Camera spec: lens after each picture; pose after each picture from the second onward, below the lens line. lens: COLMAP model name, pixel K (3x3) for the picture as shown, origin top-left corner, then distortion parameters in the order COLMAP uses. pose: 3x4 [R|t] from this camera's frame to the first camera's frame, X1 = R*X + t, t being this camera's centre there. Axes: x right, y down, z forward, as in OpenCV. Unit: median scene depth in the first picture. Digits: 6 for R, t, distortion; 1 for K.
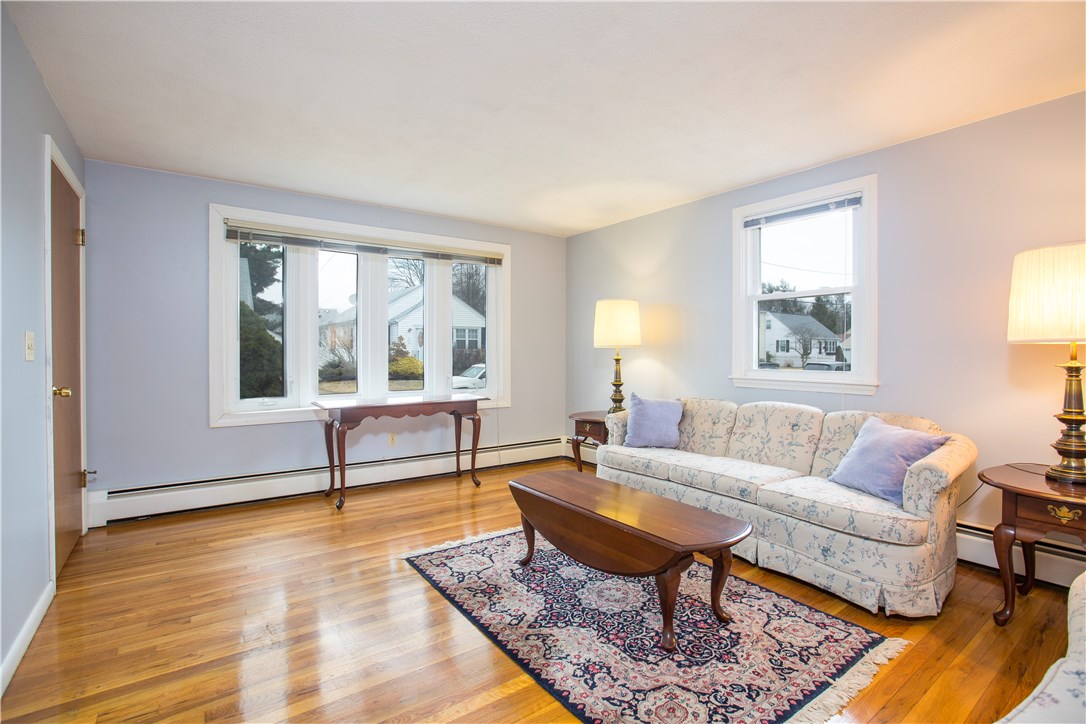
lens RADIAL K [[496.0, 0, 525.7], [0, 496.0, 351.5], [0, 0, 1]] dist [-0.037741, 0.009990]
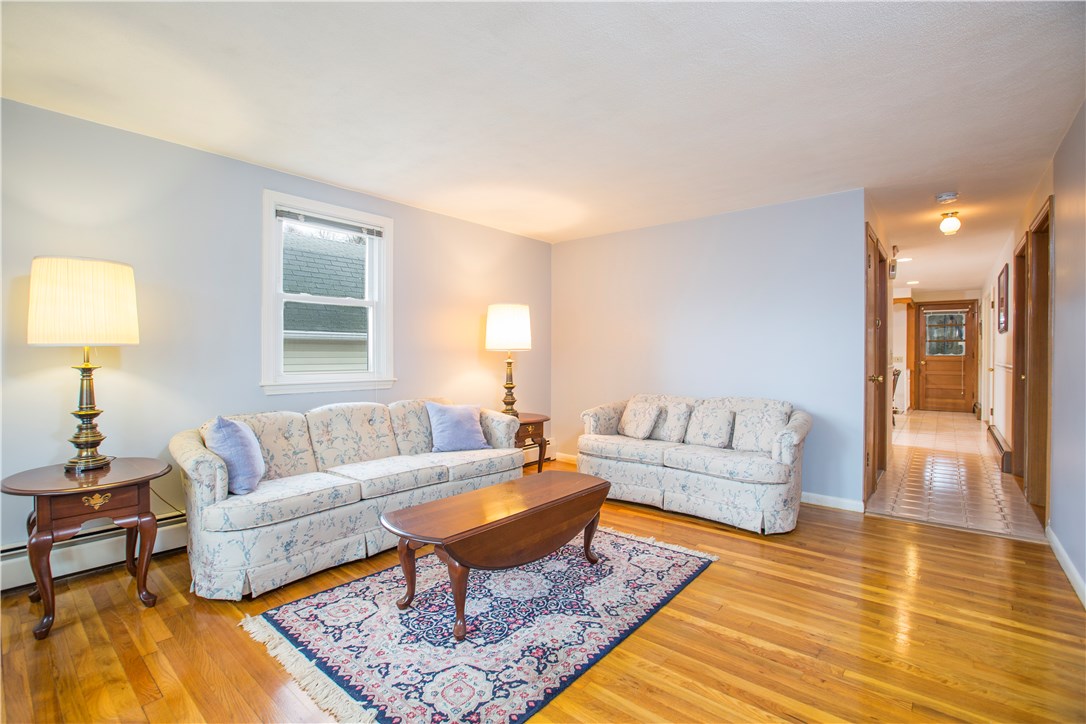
lens RADIAL K [[496.0, 0, 538.6], [0, 496.0, 359.5], [0, 0, 1]] dist [-0.037741, 0.009990]
pose [[-0.252695, -0.011355, 0.967479, -0.801411], [-0.003404, 0.999935, 0.010847, -0.004015], [-0.967540, -0.000553, -0.252717, 1.140057]]
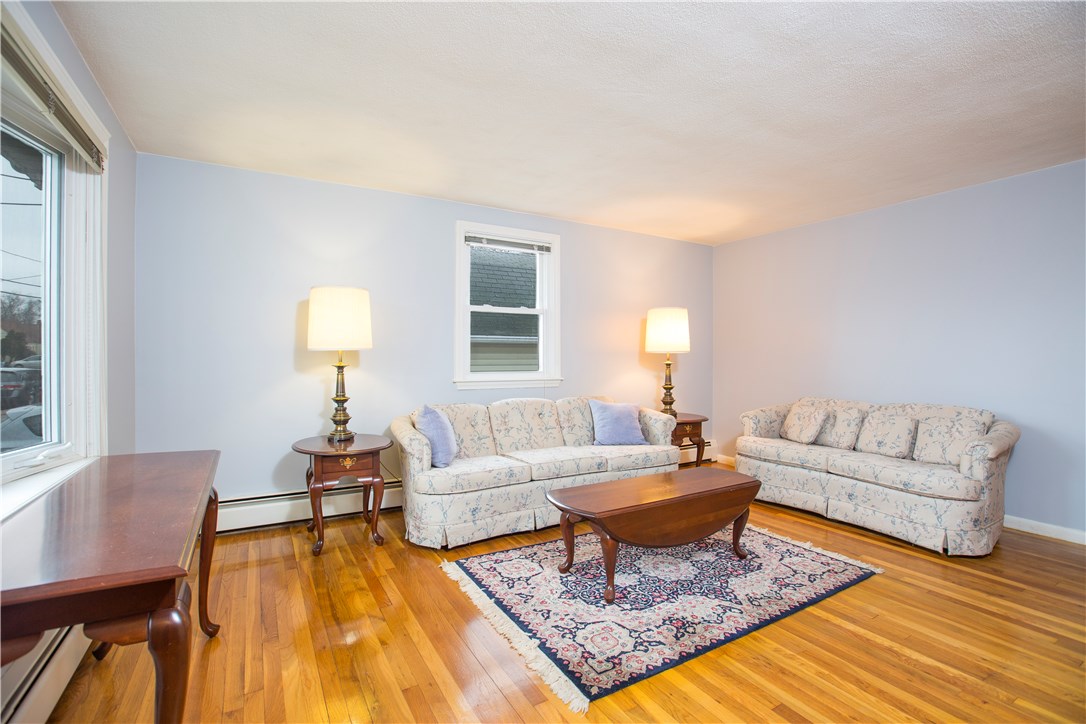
lens RADIAL K [[496.0, 0, 538.0], [0, 496.0, 363.6], [0, 0, 1]] dist [-0.037741, 0.009990]
pose [[0.082788, -0.017475, 0.996414, -0.930028], [-0.003577, 0.999835, 0.017833, -0.005874], [-0.996561, -0.005040, 0.082712, 1.122079]]
